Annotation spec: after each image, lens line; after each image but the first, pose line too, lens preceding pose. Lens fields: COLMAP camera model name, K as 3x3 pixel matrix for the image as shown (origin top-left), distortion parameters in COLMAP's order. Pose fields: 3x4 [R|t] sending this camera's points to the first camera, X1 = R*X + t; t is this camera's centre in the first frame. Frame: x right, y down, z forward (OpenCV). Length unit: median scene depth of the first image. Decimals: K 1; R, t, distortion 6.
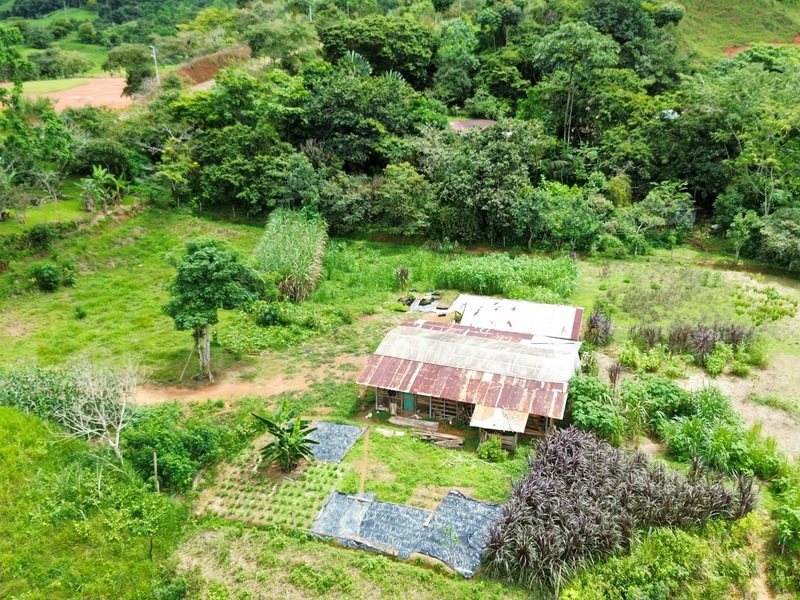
lens RADIAL K [[765.4, 0, 400.0], [0, 765.4, 300.0], [0, 0, 1]] dist [0.121774, -0.235095]
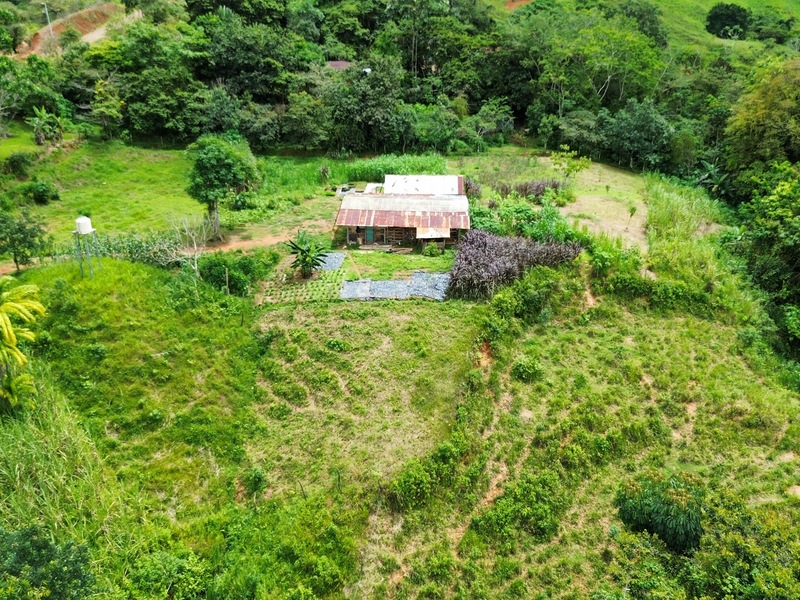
lens RADIAL K [[765.4, 0, 400.0], [0, 765.4, 300.0], [0, 0, 1]] dist [0.121774, -0.235095]
pose [[0.963223, -0.109154, 0.245534, -0.195960], [0.097493, 0.993474, 0.059192, 0.108168], [-0.250392, -0.033077, 0.967579, -0.307218]]
